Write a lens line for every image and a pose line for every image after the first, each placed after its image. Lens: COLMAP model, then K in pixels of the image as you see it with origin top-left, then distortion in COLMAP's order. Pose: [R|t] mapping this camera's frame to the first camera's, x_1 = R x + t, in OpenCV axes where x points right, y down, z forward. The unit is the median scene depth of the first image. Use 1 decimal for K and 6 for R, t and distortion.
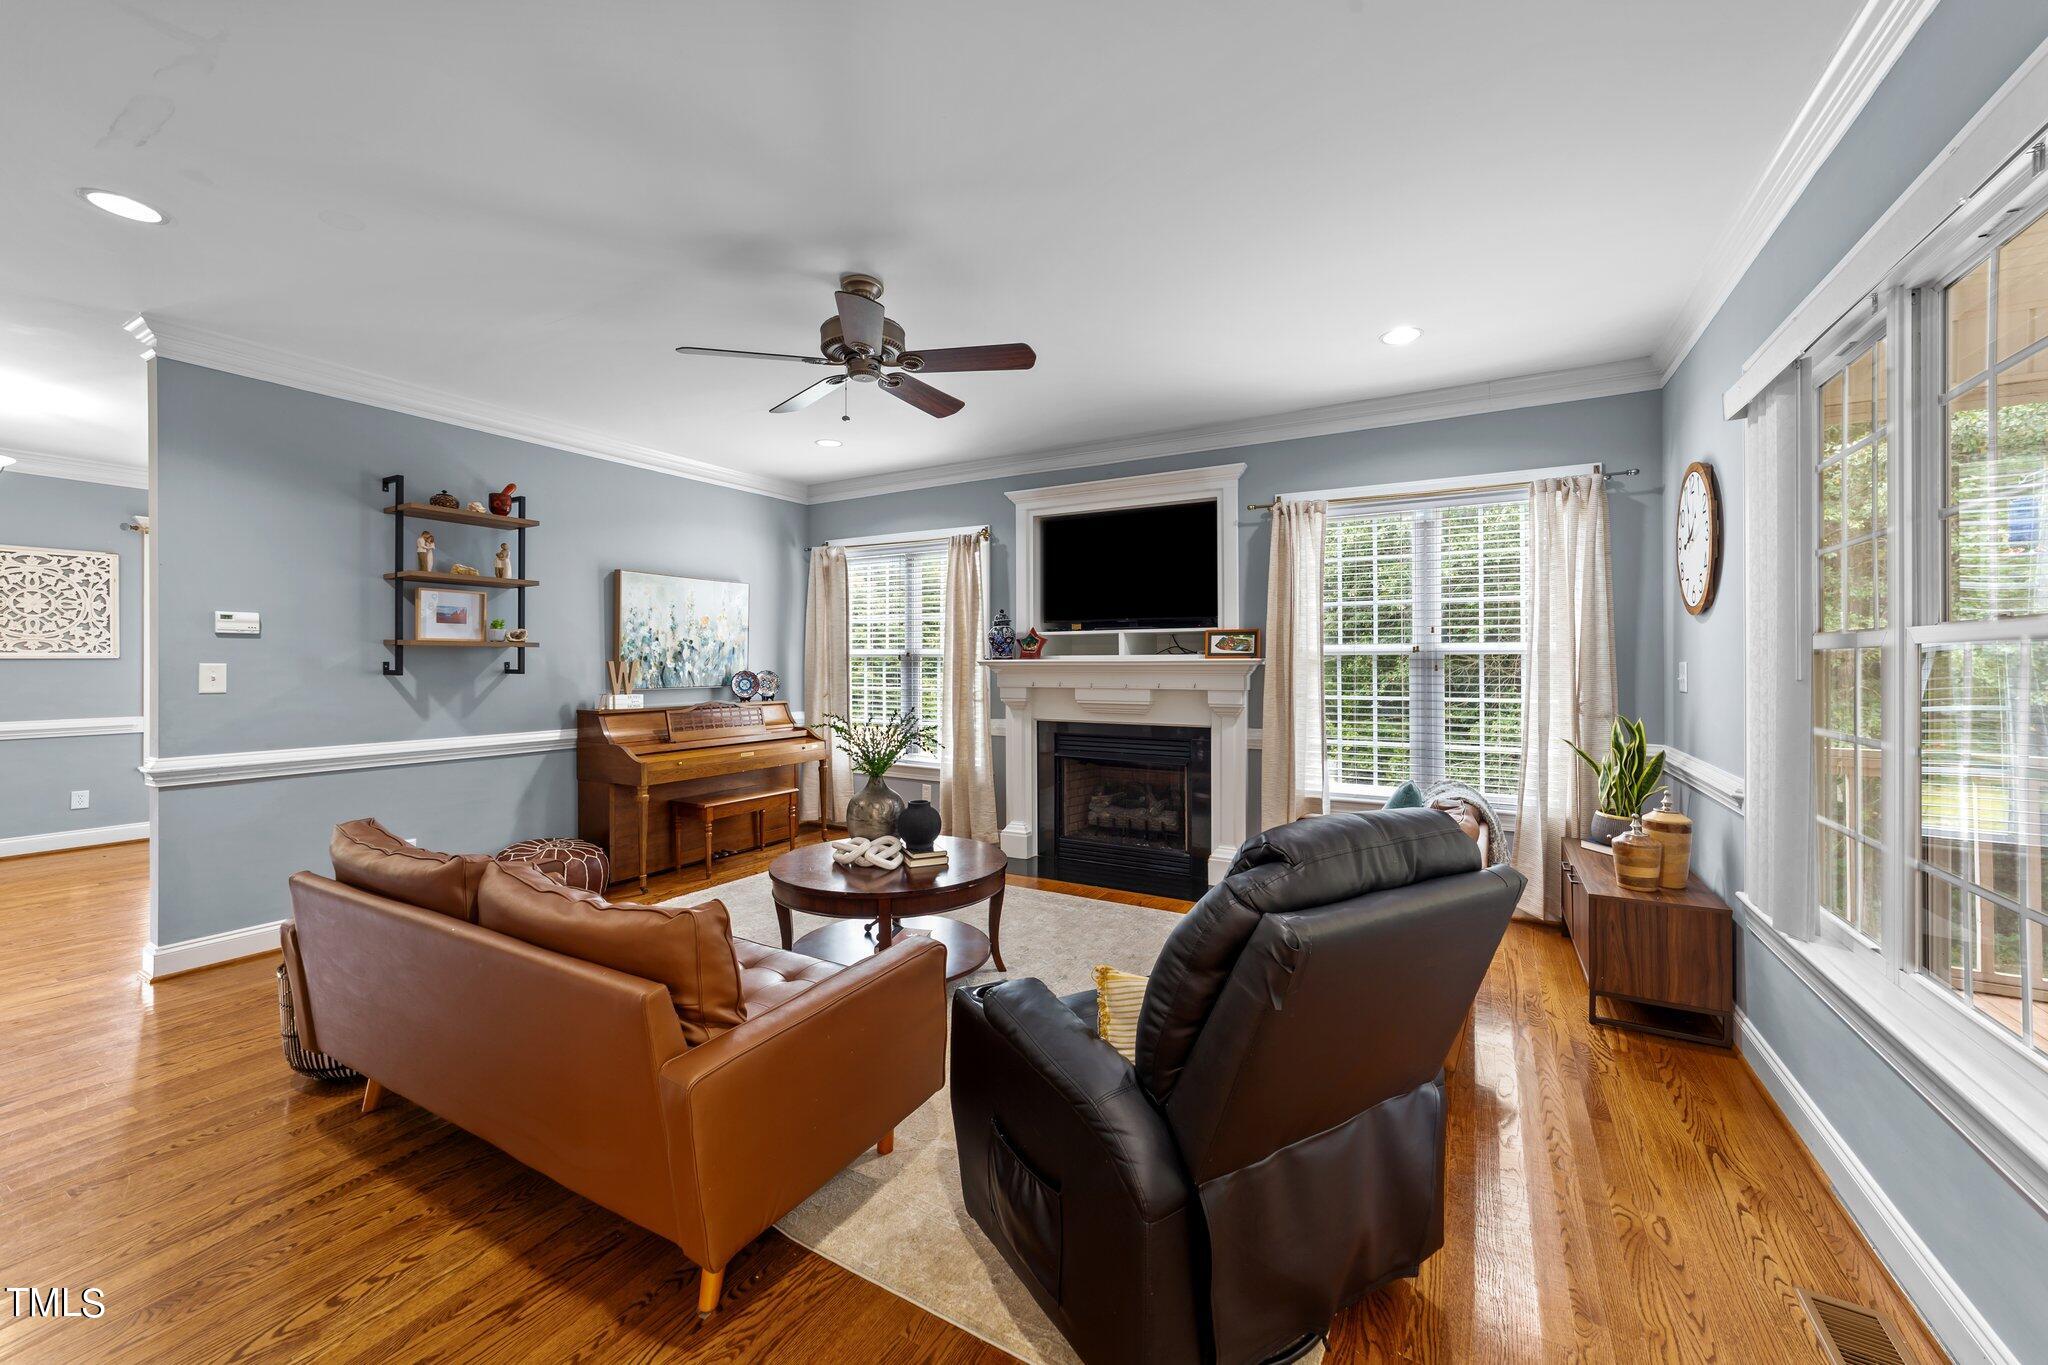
lens RADIAL K [[784.6, 0, 1029.5], [0, 784.6, 651.5], [0, 0, 1]] dist [0.000357, 0.000119]
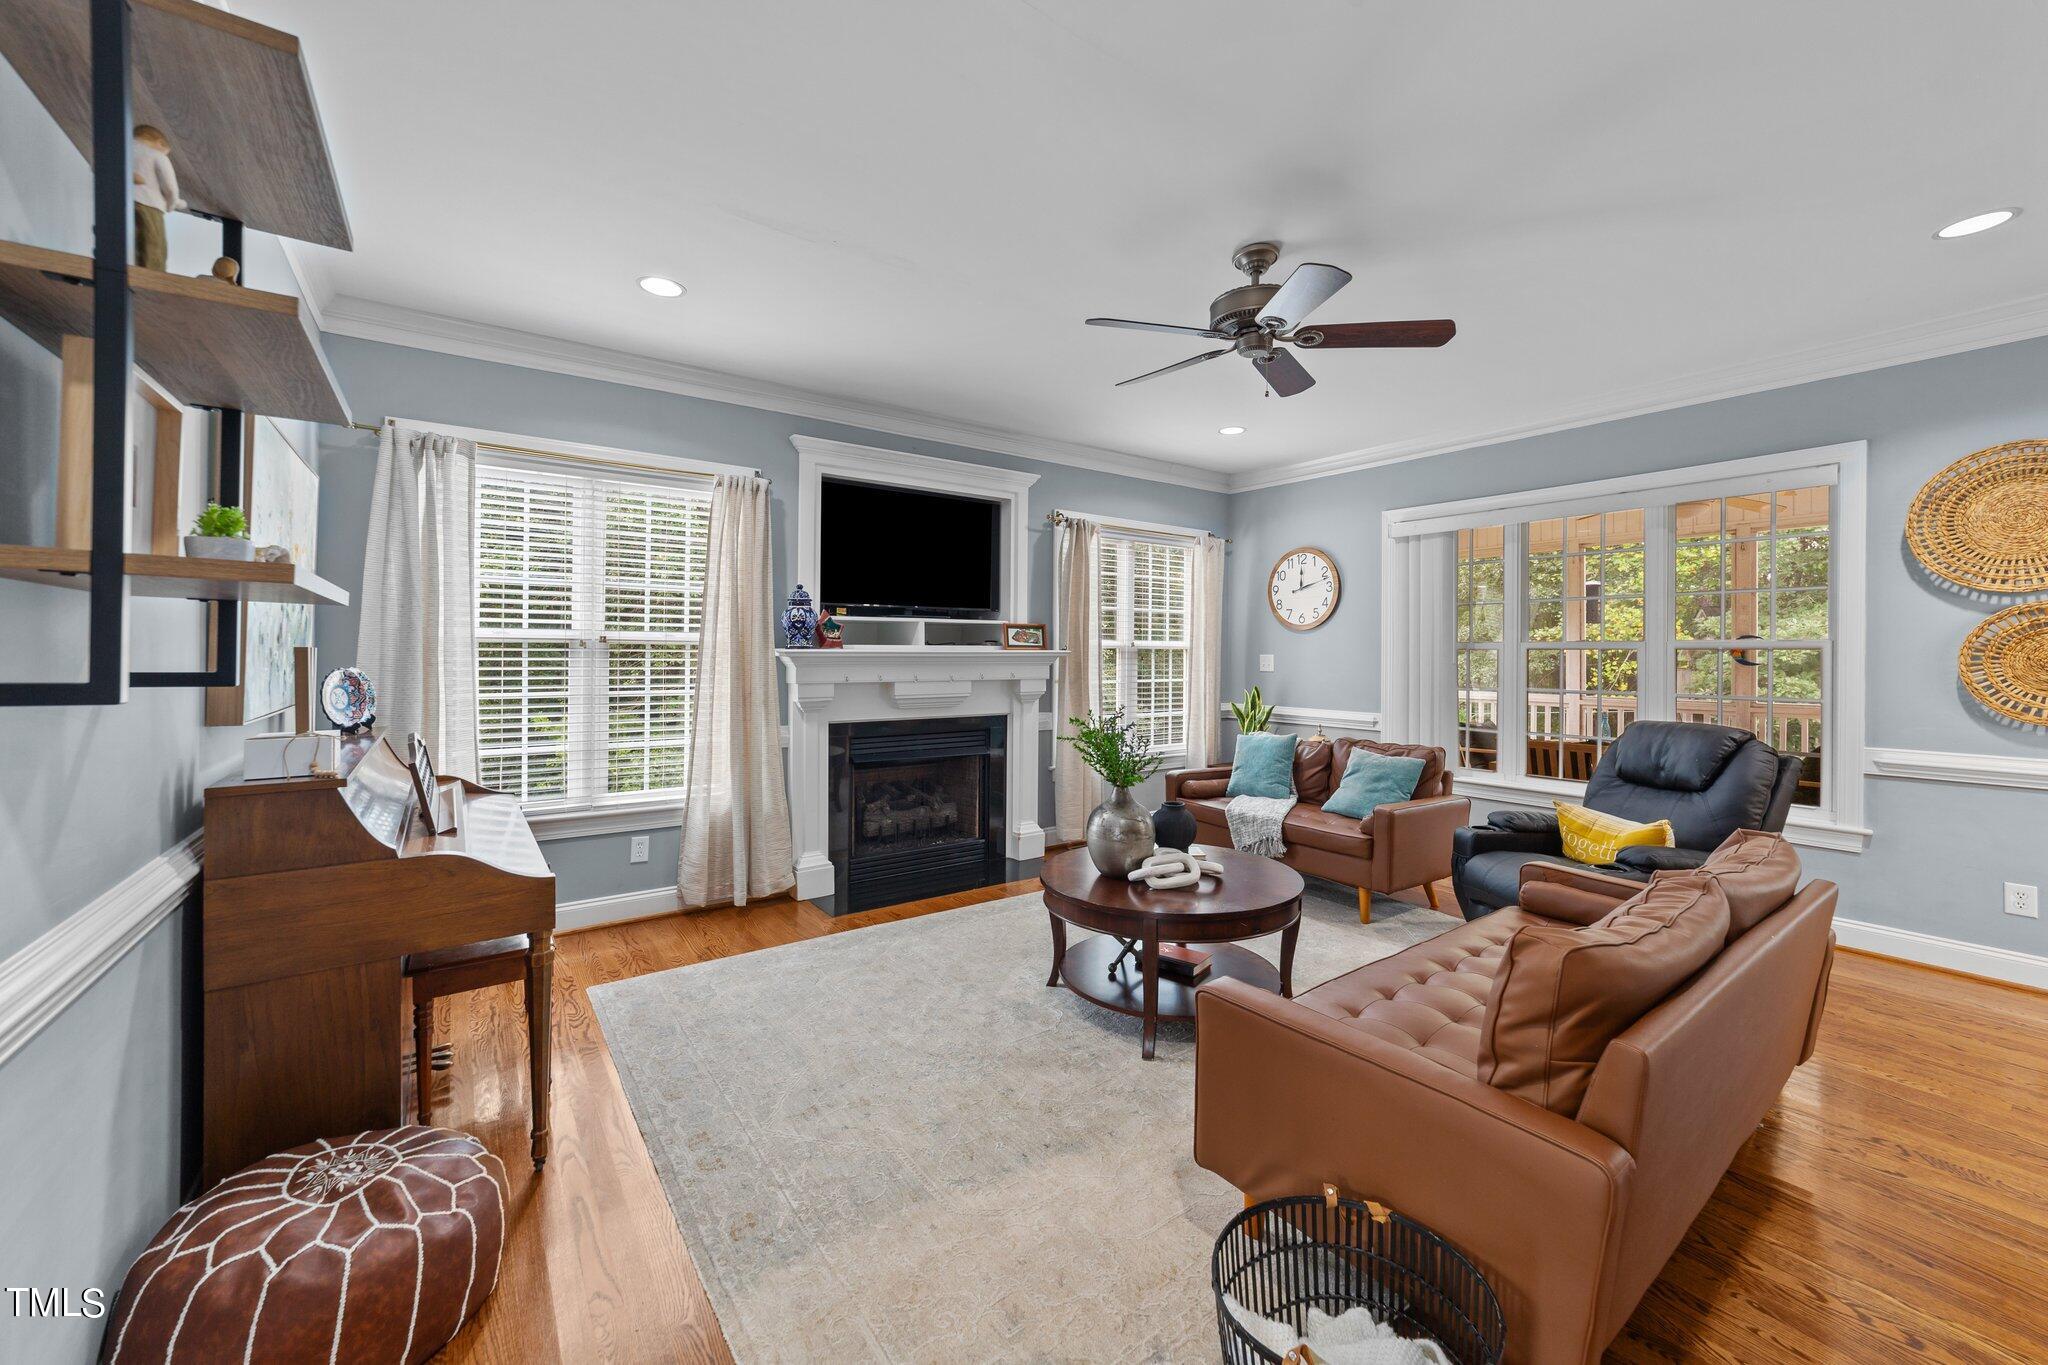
lens RADIAL K [[784.6, 0, 1029.5], [0, 784.6, 651.5], [0, 0, 1]] dist [0.000357, 0.000119]
pose [[0.426893, 0.001767, 0.904300, -0.730643], [-0.016550, 0.999846, 0.005859, 0.004241], [-0.904151, -0.017467, 0.426856, 0.523779]]
